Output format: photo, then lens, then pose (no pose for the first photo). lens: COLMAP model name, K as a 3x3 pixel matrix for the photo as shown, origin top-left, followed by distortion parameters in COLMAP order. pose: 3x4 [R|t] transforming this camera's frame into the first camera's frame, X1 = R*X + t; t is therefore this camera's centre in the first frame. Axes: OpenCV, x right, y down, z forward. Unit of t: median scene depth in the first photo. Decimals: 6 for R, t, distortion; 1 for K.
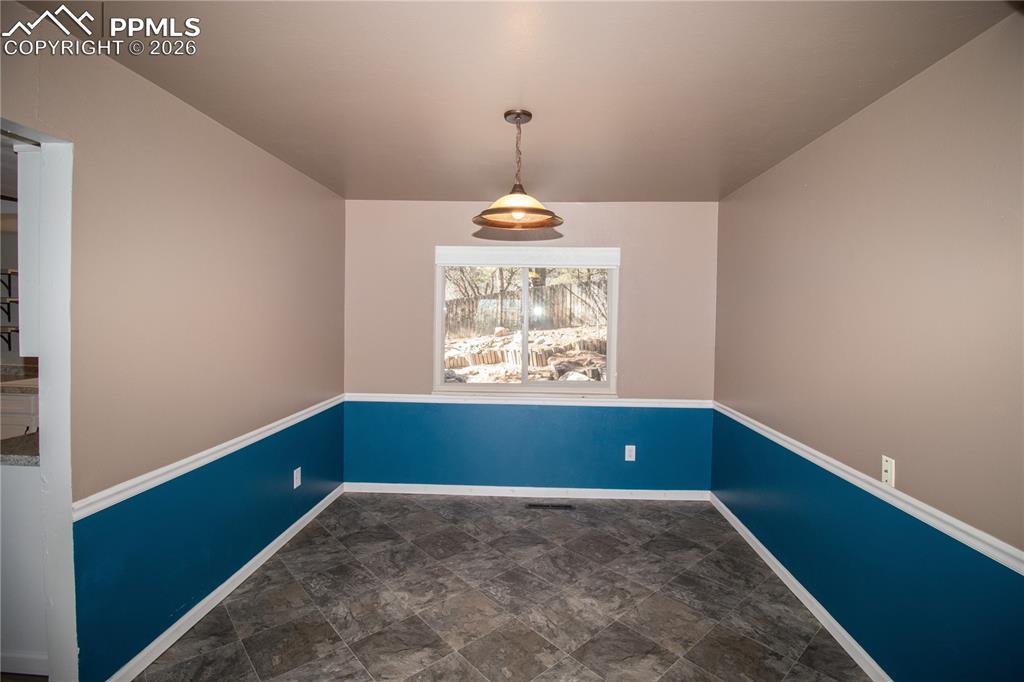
lens RADIAL K [[471.2, 0, 522.0], [0, 471.2, 333.0], [0, 0, 1]] dist [-0.004653, -0.008329]
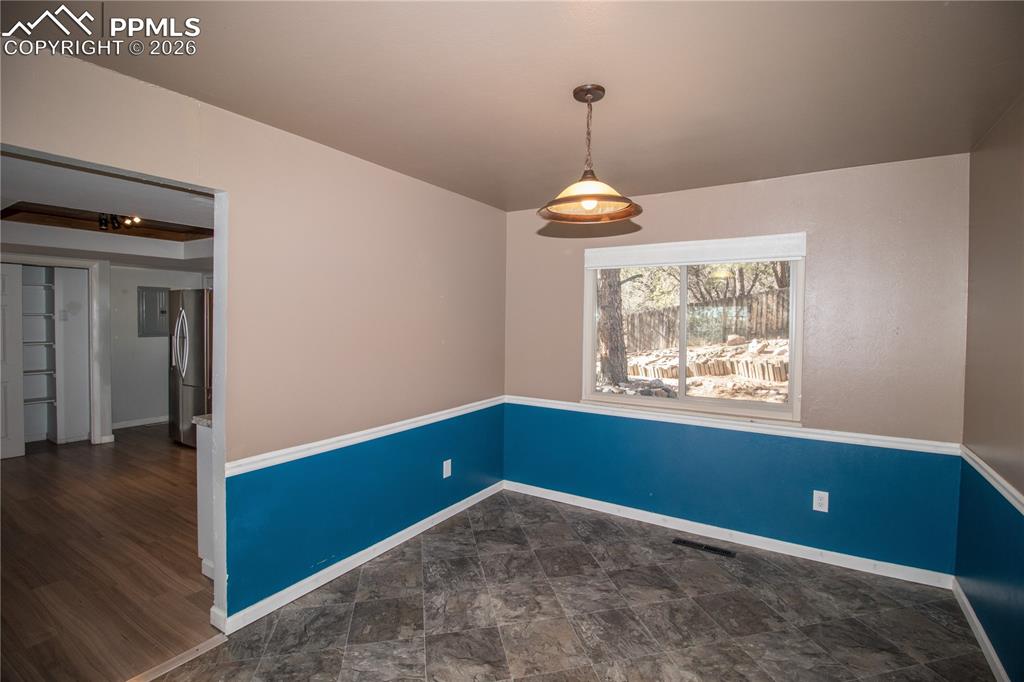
lens RADIAL K [[471.2, 0, 512.0], [0, 471.2, 333.8], [0, 0, 1]] dist [-0.004653, -0.008329]
pose [[0.873559, 0.009983, -0.486615, 0.189370], [-0.016161, 0.999833, -0.008499, -0.000475], [0.486449, 0.015288, 0.873575, 0.108154]]
